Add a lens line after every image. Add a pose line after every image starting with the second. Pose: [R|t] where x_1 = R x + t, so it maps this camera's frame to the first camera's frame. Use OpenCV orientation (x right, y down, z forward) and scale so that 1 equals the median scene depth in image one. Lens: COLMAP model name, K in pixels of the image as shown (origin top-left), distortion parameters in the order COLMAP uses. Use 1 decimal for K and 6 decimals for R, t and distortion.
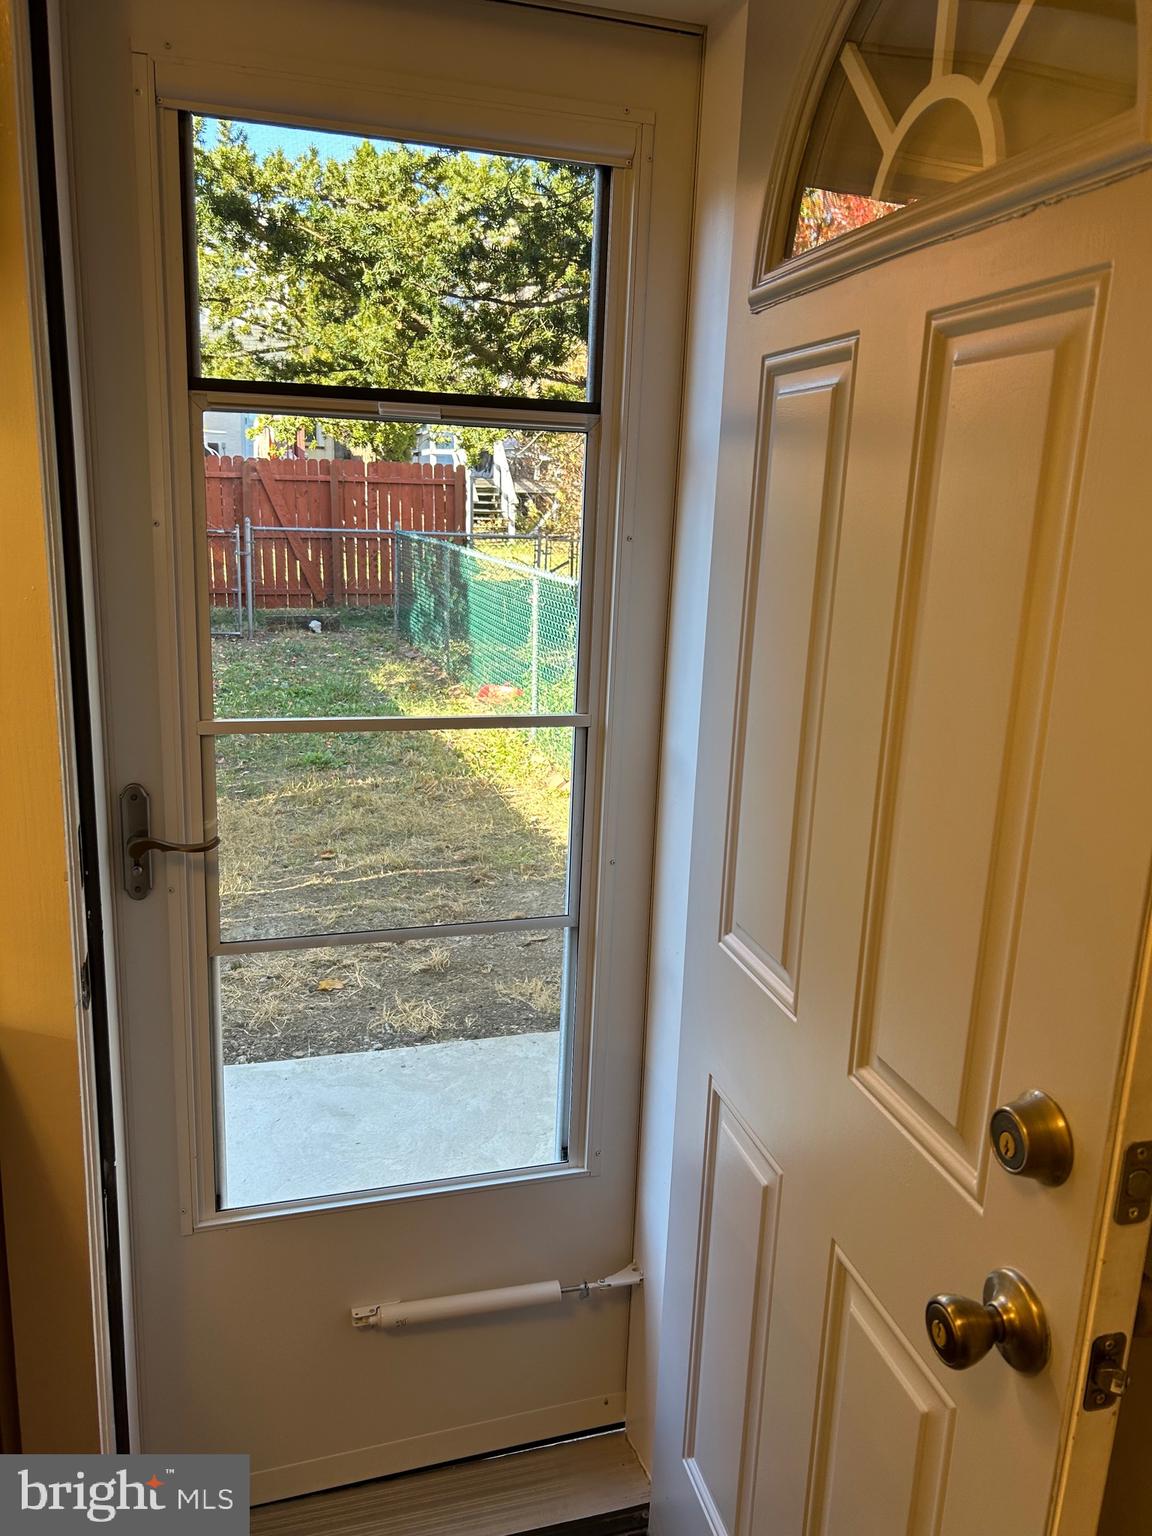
lens RADIAL K [[1125.2, 0, 555.5], [0, 1125.2, 758.7], [0, 0, 1]] dist [0.086351, -0.073995]
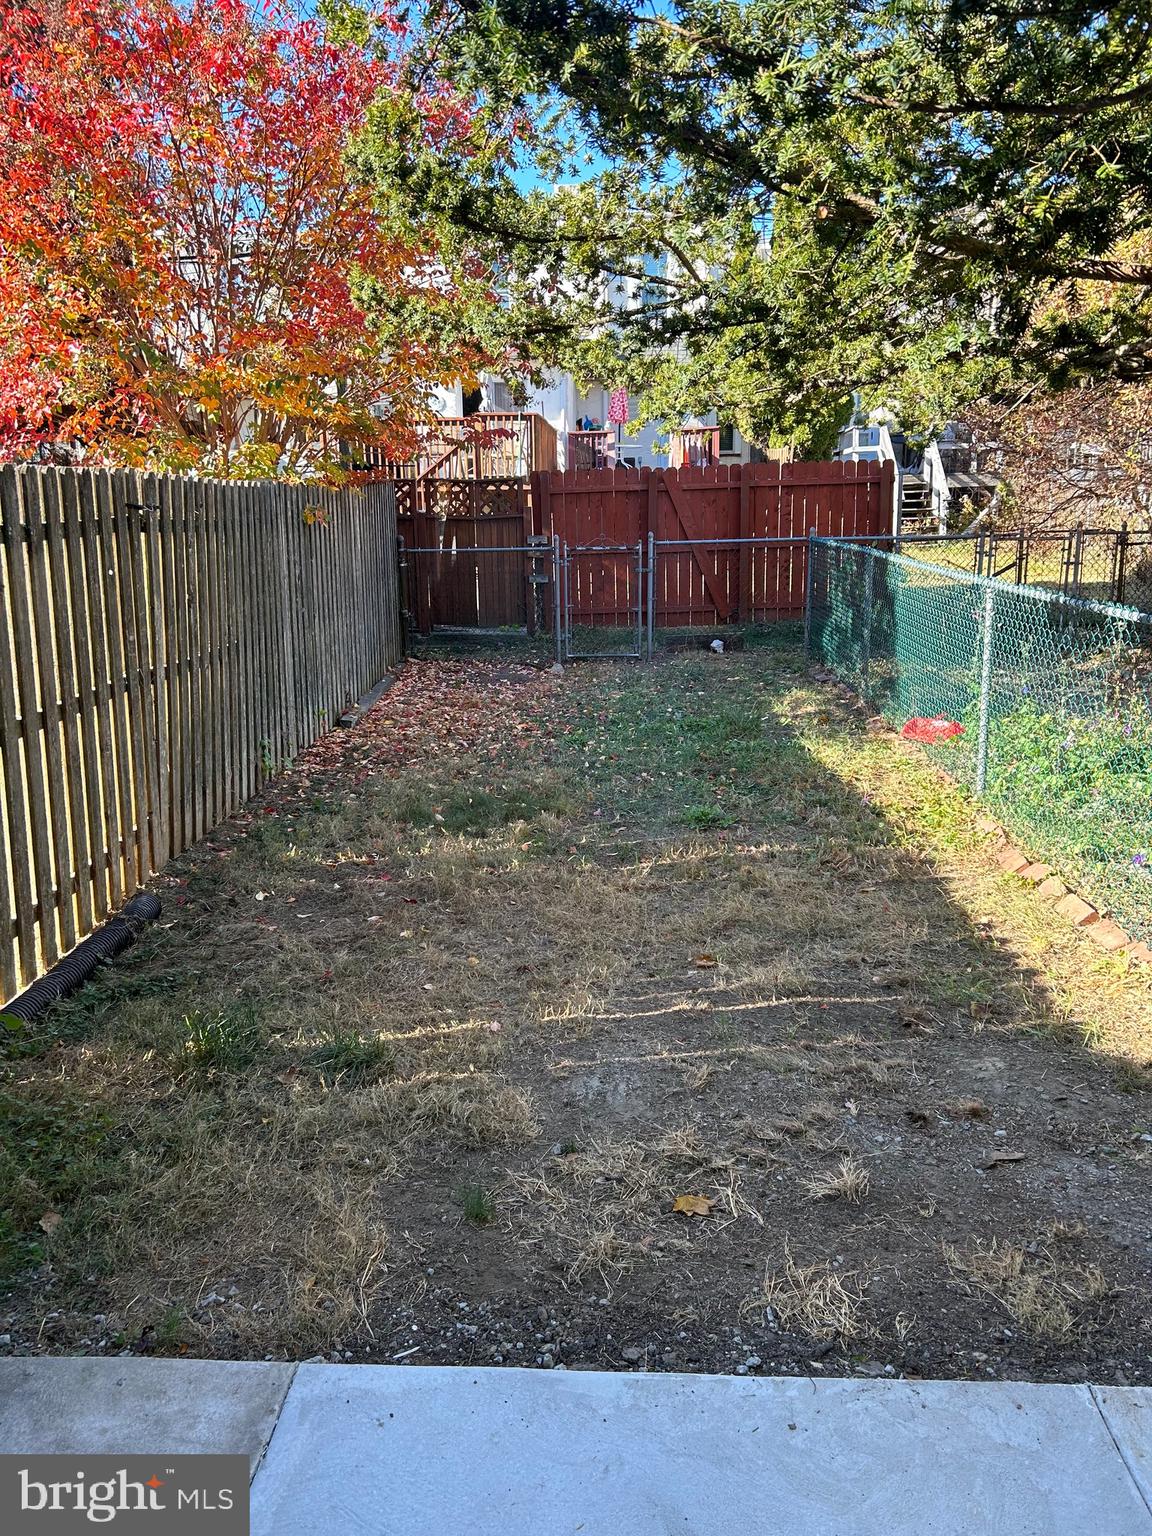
lens RADIAL K [[1125.2, 0, 555.5], [0, 1125.2, 758.7], [0, 0, 1]] dist [0.086351, -0.073995]
pose [[0.936567, 0.029995, -0.349204, -0.024233], [-0.032036, 0.999487, -0.000071, -0.041621], [0.349022, 0.011253, 0.937047, 0.185944]]
